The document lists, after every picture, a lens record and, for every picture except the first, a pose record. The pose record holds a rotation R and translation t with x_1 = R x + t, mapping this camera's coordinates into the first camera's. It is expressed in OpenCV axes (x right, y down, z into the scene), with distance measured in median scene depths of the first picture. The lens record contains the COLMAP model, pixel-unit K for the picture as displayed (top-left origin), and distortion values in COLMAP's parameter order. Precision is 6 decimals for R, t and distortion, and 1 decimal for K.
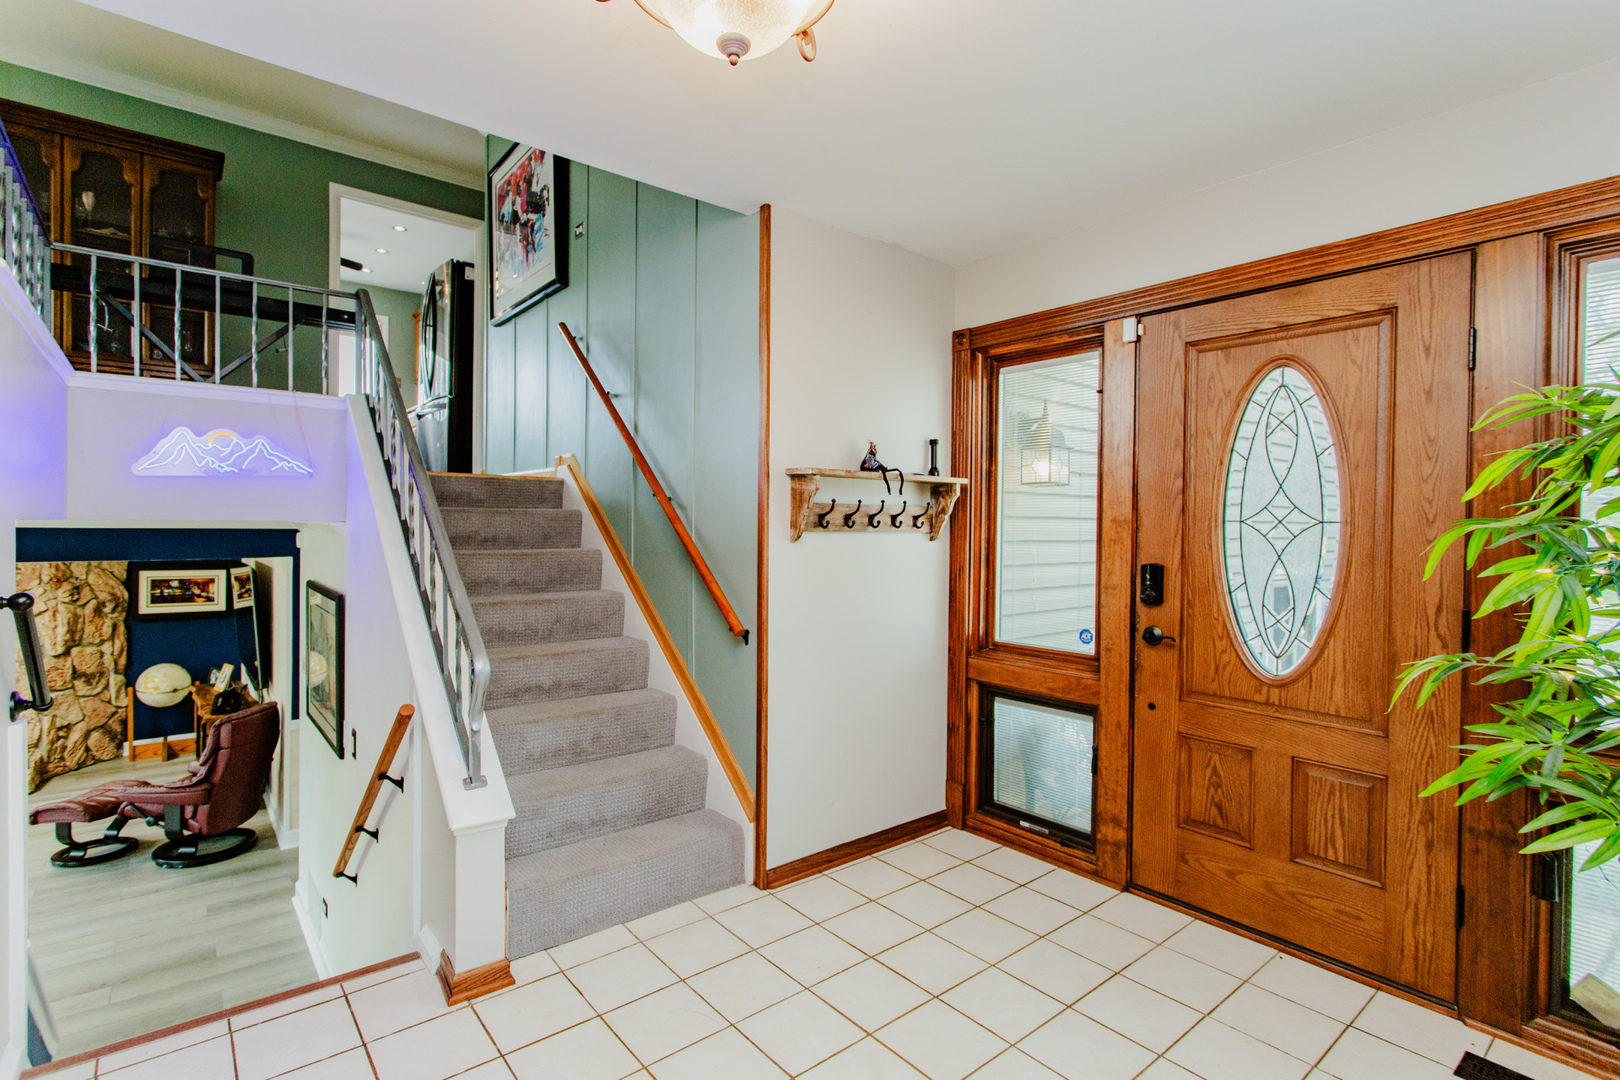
lens RADIAL K [[775.0, 0, 805.4], [0, 775.0, 536.6], [0, 0, 1]] dist [0.001339, -0.000476]
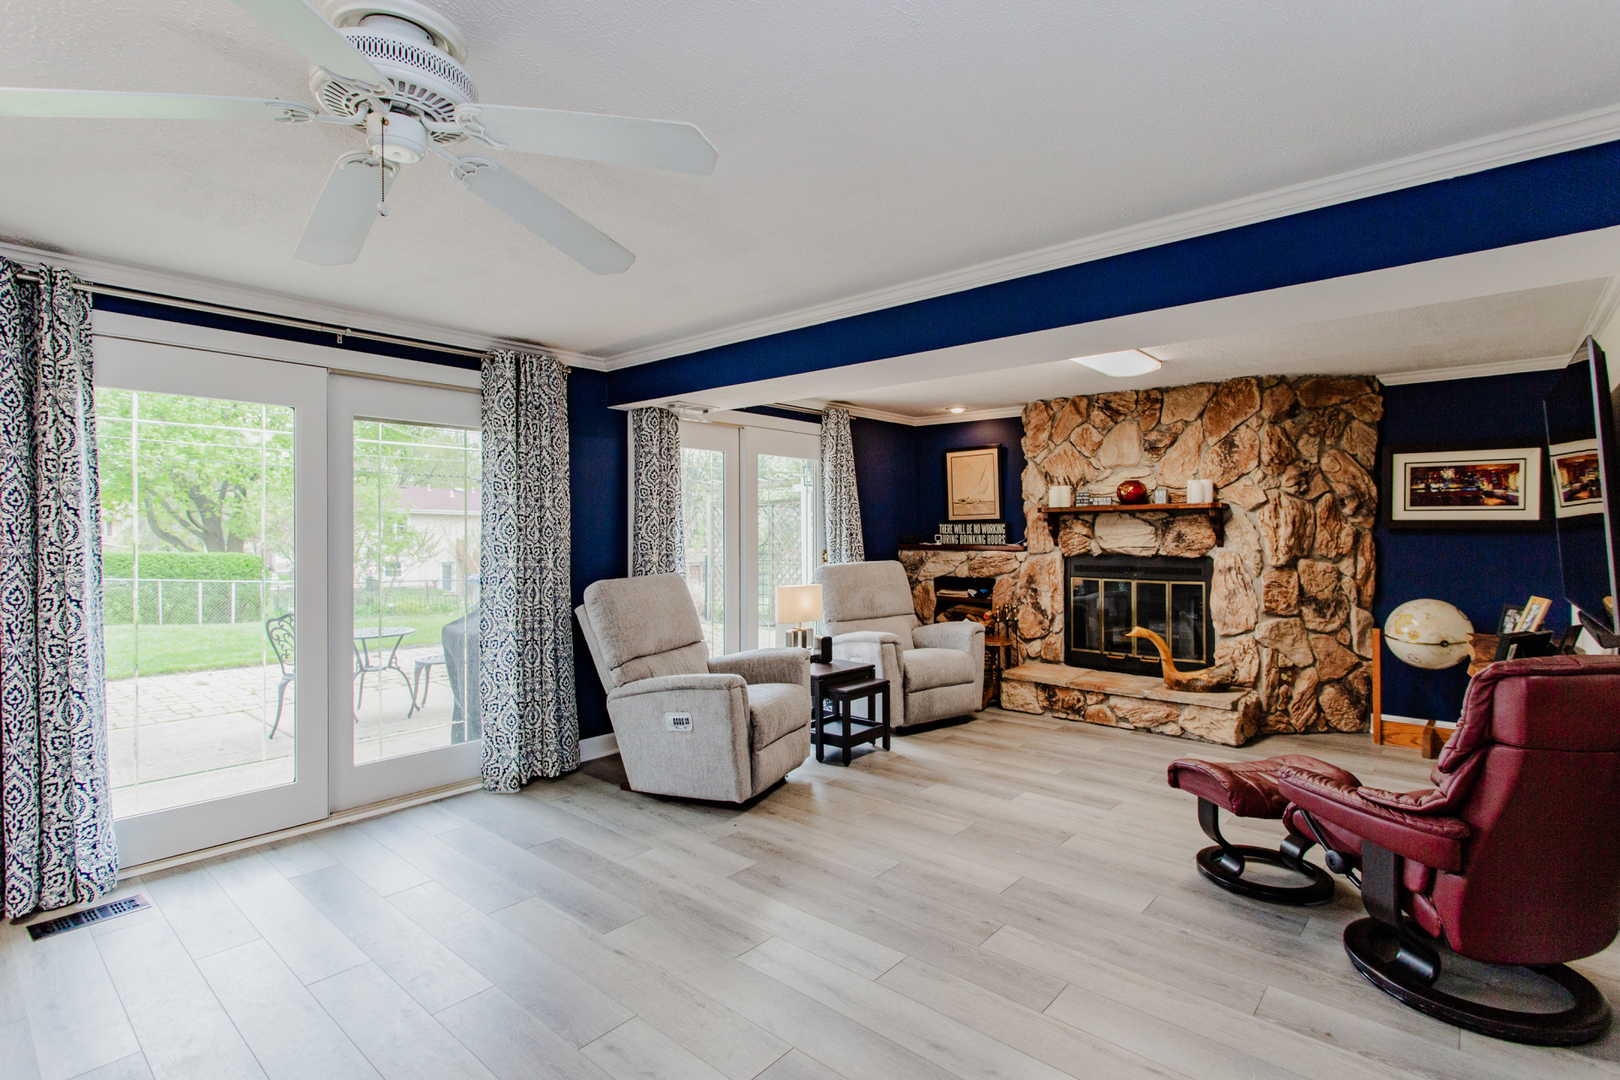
lens RADIAL K [[775.0, 0, 805.4], [0, 775.0, 536.6], [0, 0, 1]] dist [0.001339, -0.000476]
pose [[0.155433, -0.004432, -0.987837, -0.432681], [-0.008275, 0.999949, -0.005788, 0.178438], [0.987812, 0.009074, 0.155388, 0.608194]]
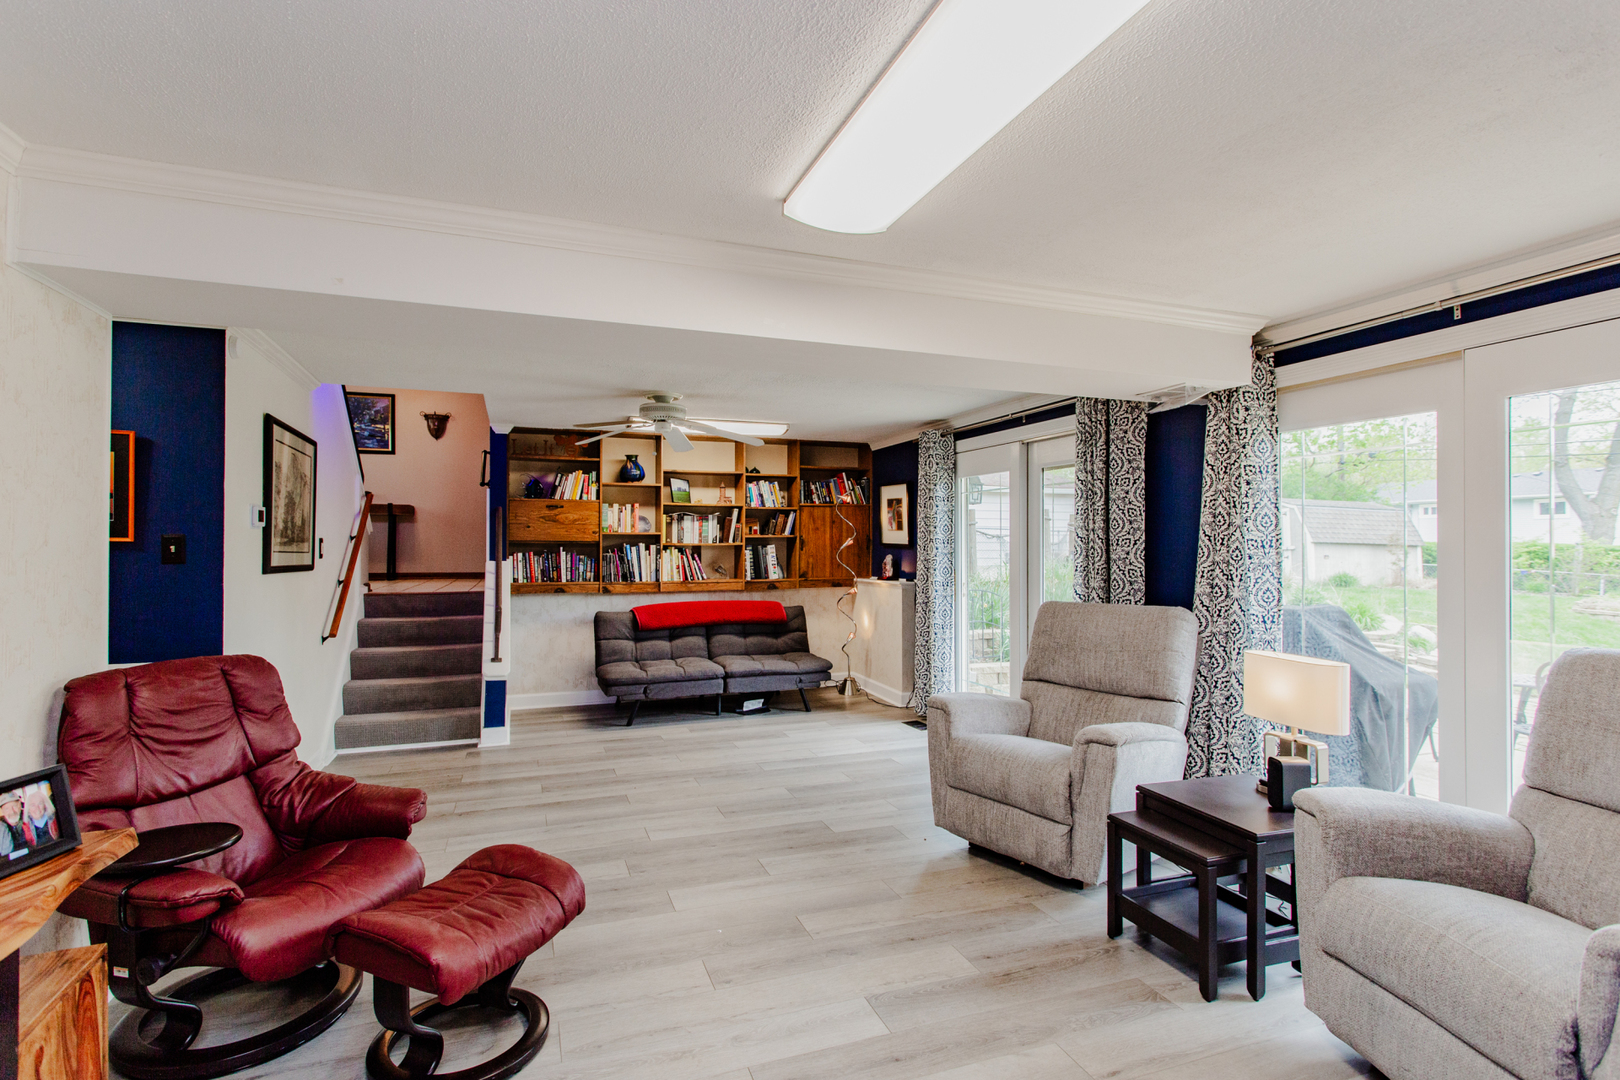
lens RADIAL K [[775.0, 0, 805.4], [0, 775.0, 536.6], [0, 0, 1]] dist [0.001339, -0.000476]
pose [[-0.944454, -0.010497, 0.328476, -1.249661], [-0.008608, 0.999937, 0.007202, 0.150593], [-0.328531, 0.003974, -0.944485, 1.359422]]
